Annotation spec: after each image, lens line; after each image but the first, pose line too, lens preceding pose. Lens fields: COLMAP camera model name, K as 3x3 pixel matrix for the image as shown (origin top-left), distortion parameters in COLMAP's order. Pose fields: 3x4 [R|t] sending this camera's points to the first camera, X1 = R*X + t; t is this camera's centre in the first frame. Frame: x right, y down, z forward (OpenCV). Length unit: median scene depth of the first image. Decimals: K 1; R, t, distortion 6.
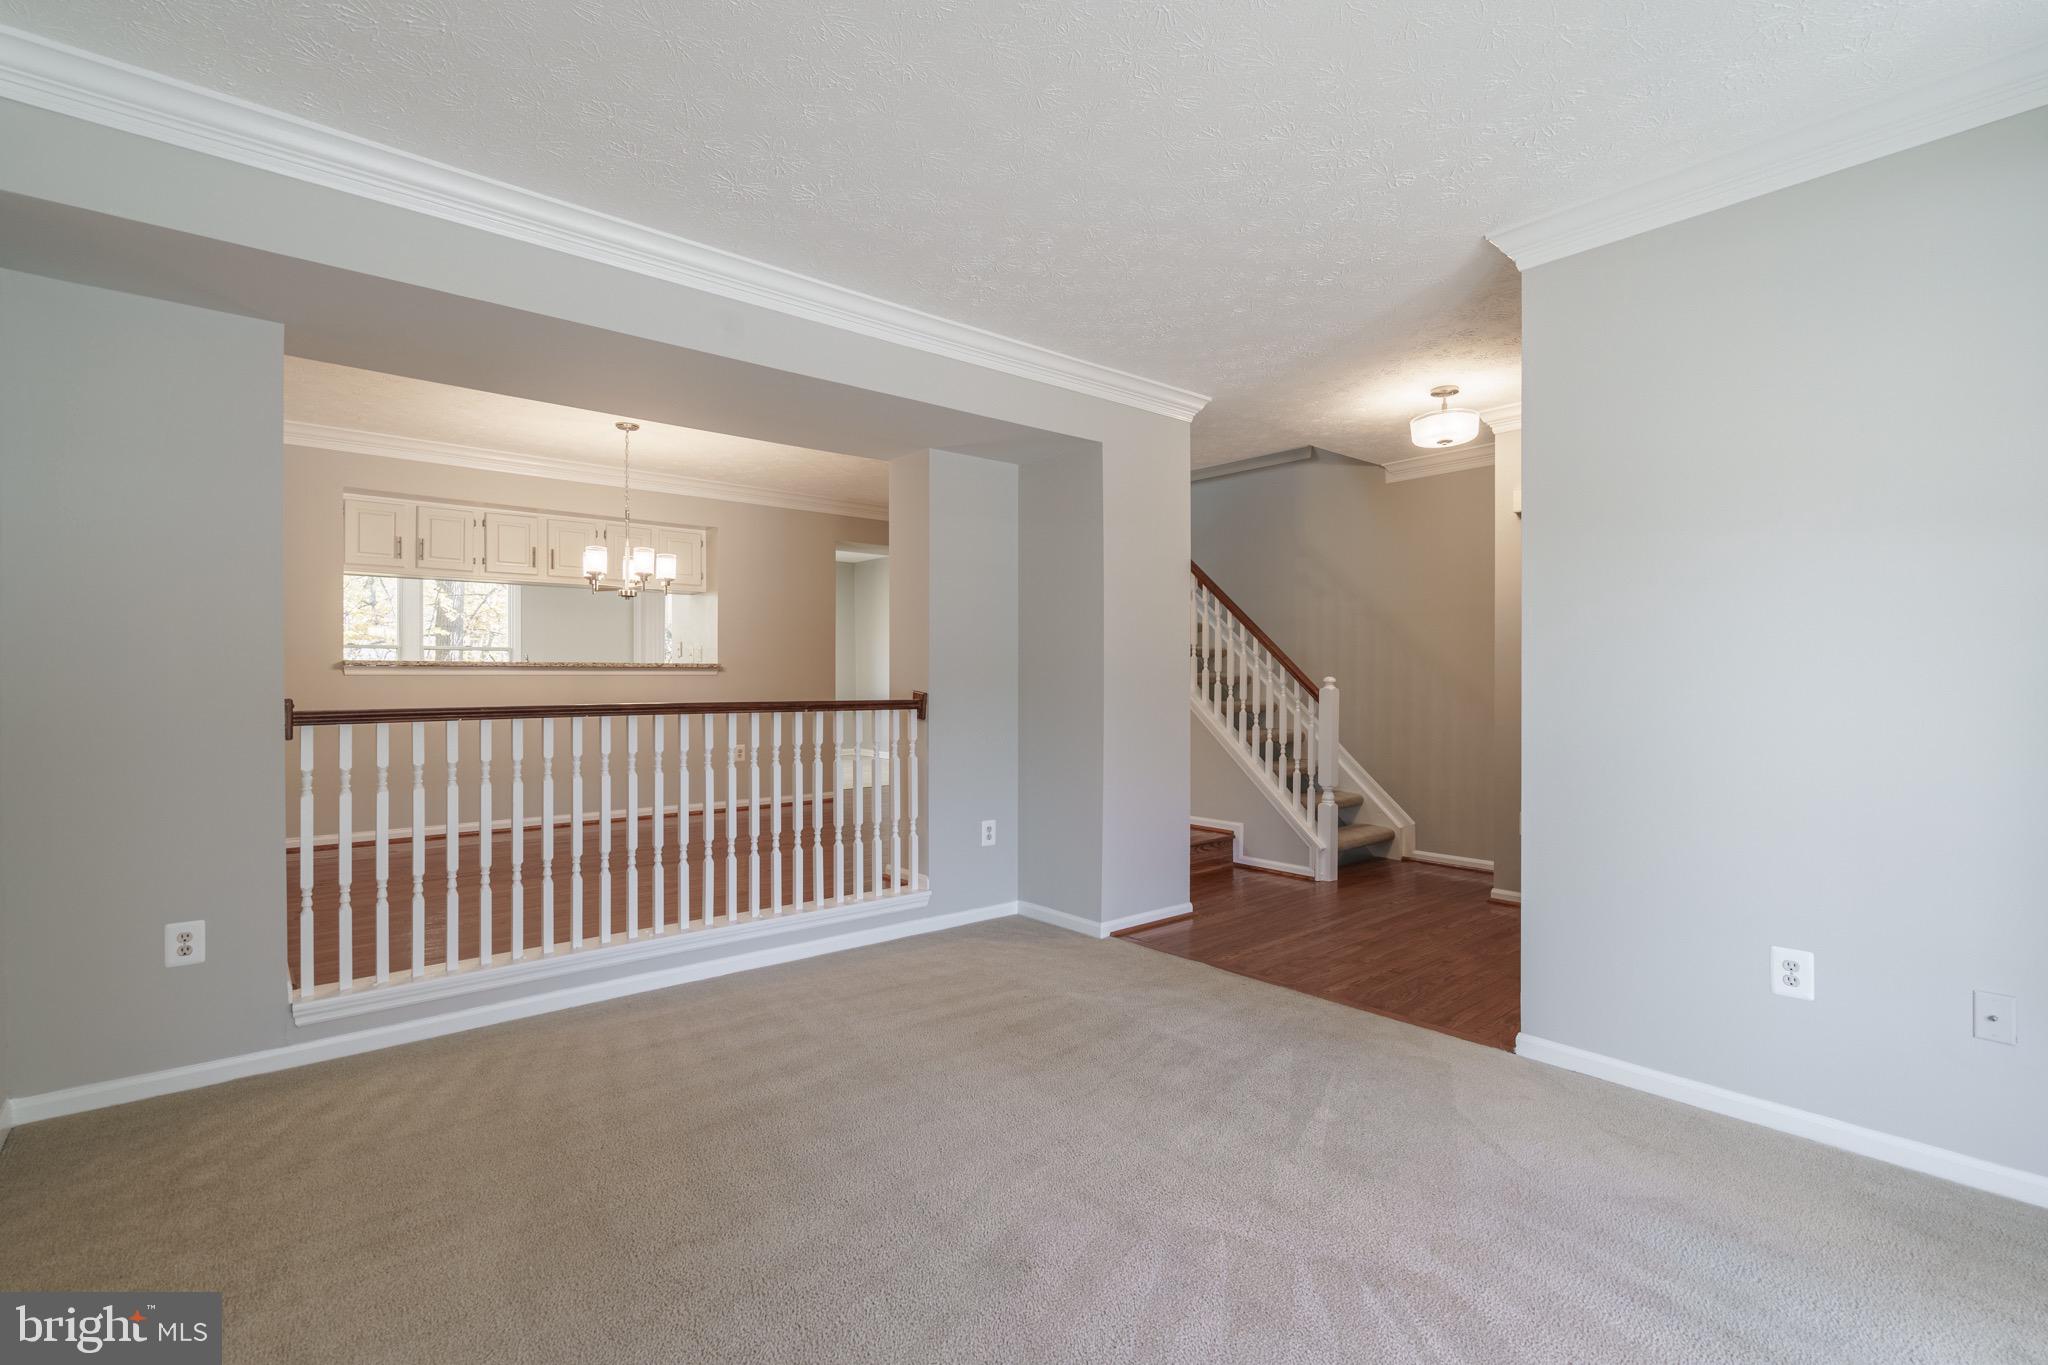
lens RADIAL K [[935.3, 0, 1034.1], [0, 935.3, 685.8], [0, 0, 1]] dist [-0.003037, 0.000523]
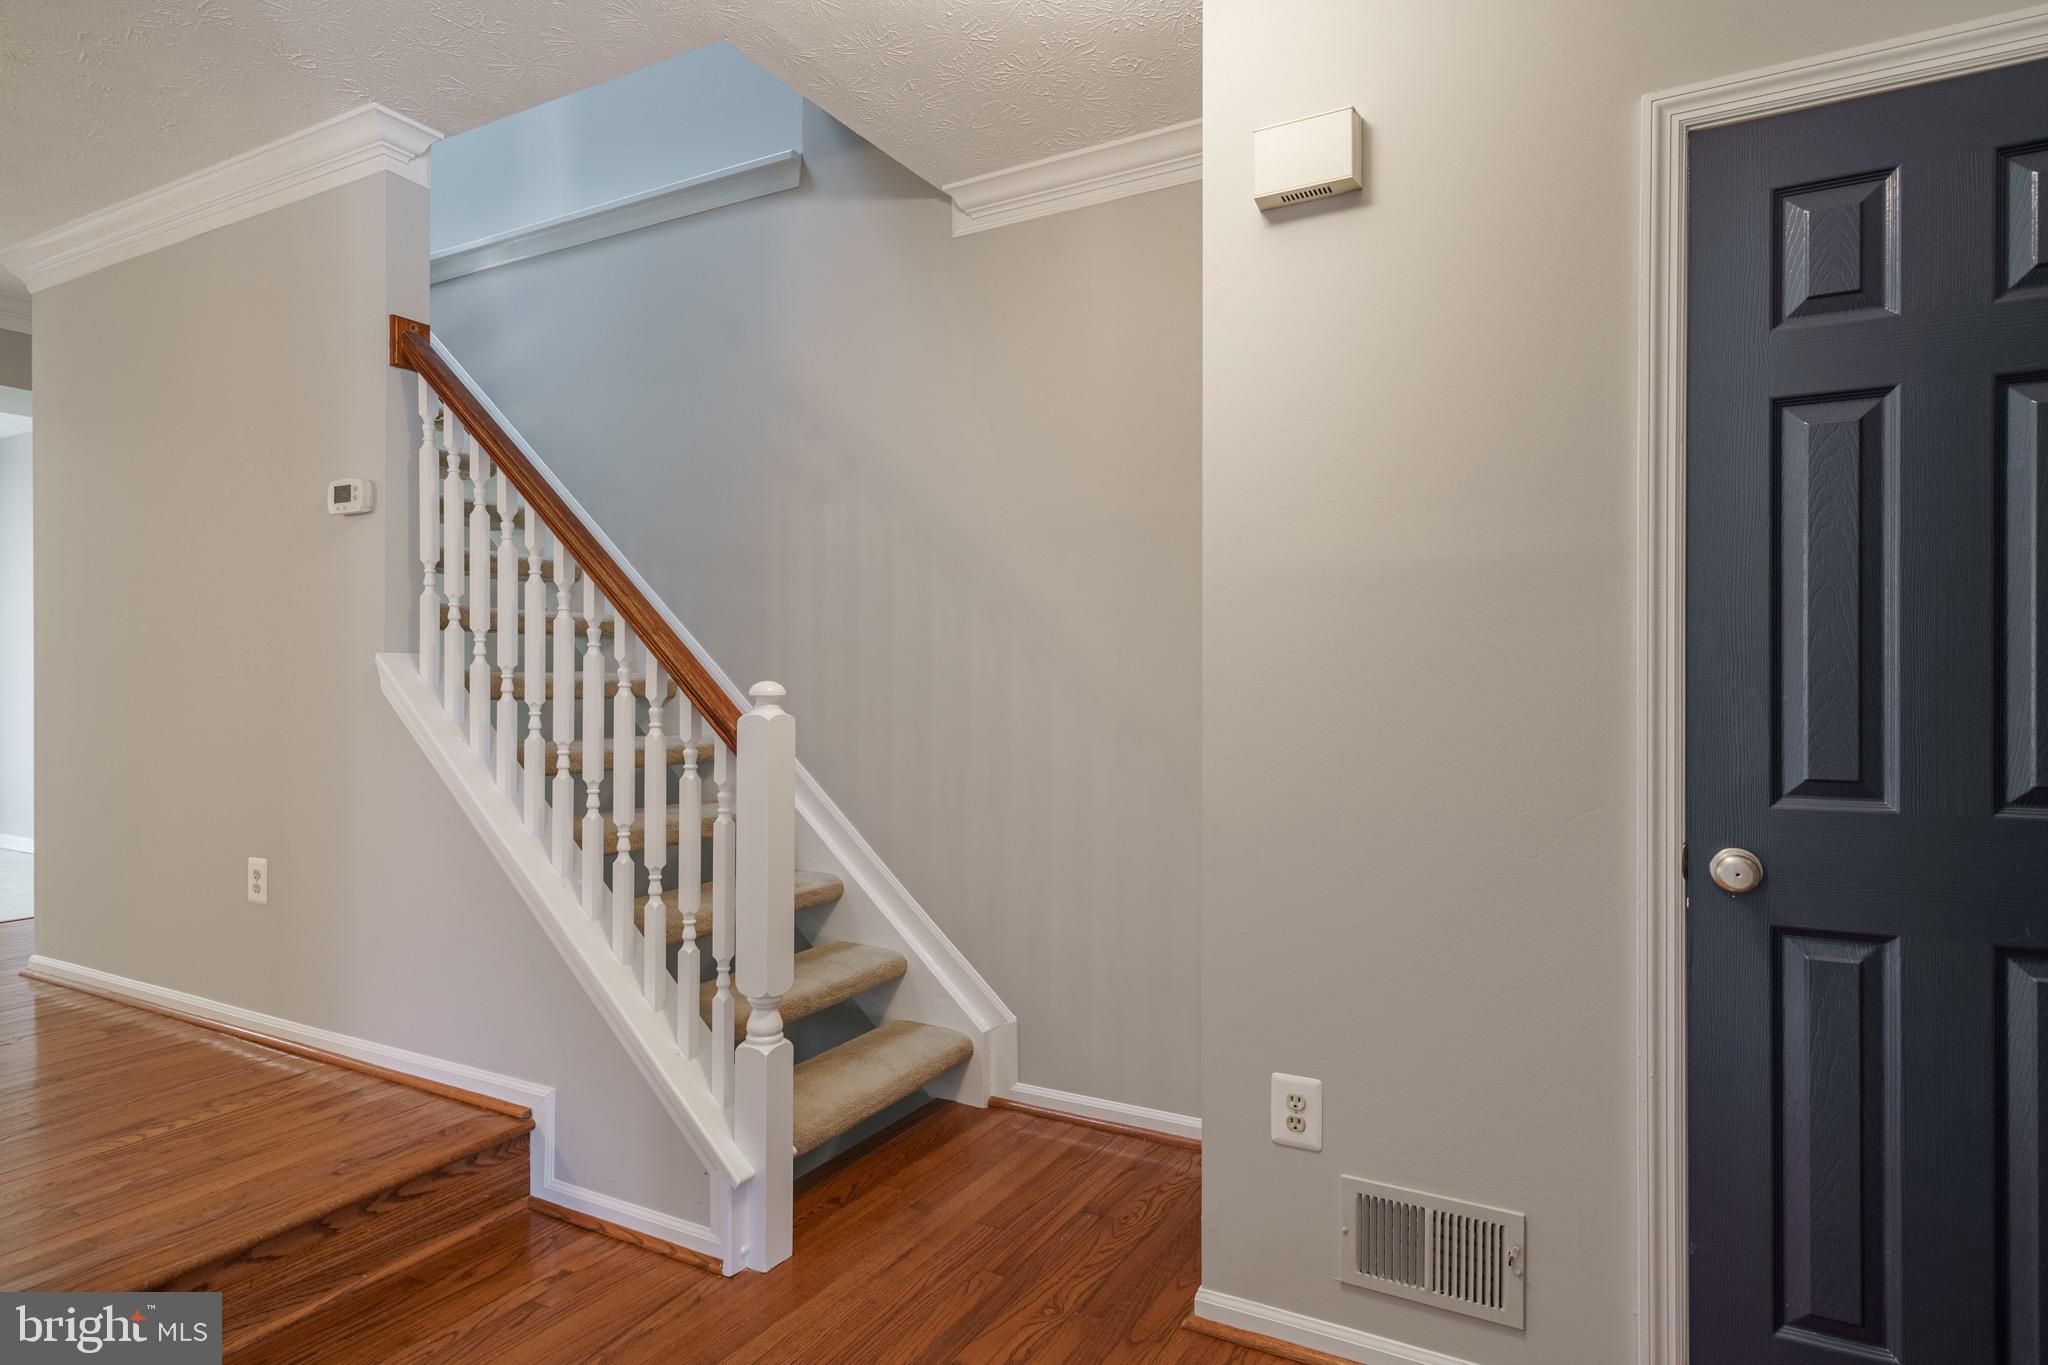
lens RADIAL K [[1090.4, 0, 1025.6], [0, 1090.4, 684.5], [0, 0, 1]] dist [0.002030, -0.000968]
pose [[0.944517, 0.000554, 0.328461, 0.257456], [0.001557, 0.999980, -0.006164, -0.005394], [-0.328458, 0.006333, 0.944498, 0.545990]]
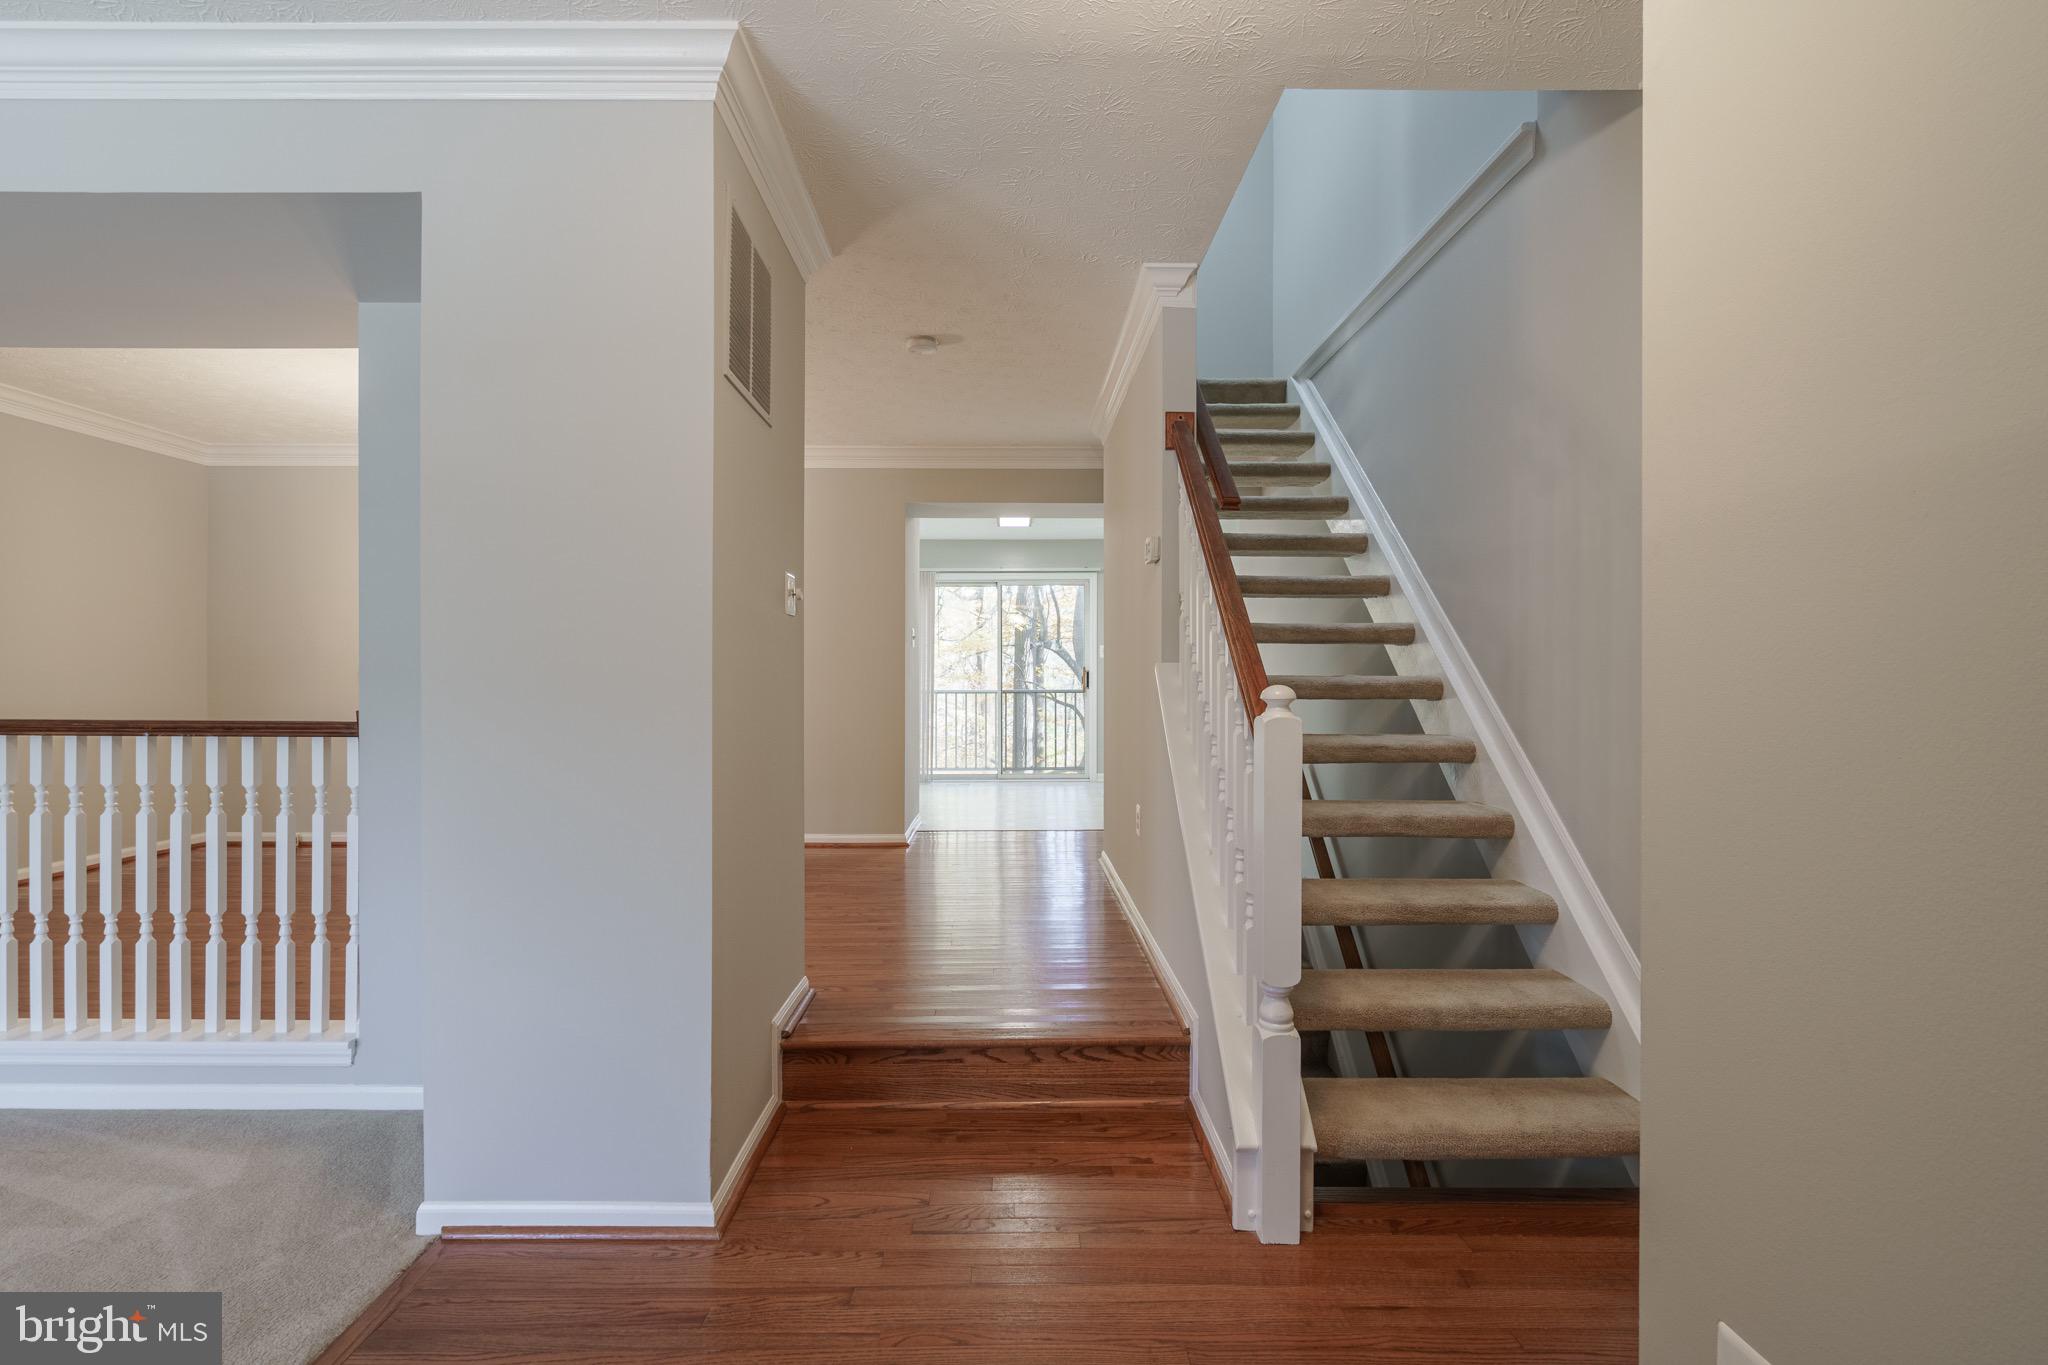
lens RADIAL K [[935.3, 0, 1018.1], [0, 935.3, 679.0], [0, 0, 1]] dist [-0.003037, 0.000523]
pose [[0.753862, -0.001303, -0.657031, 0.455025], [-0.005676, 0.999948, -0.008496, -0.007461], [0.657008, 0.010134, 0.753815, 0.615673]]
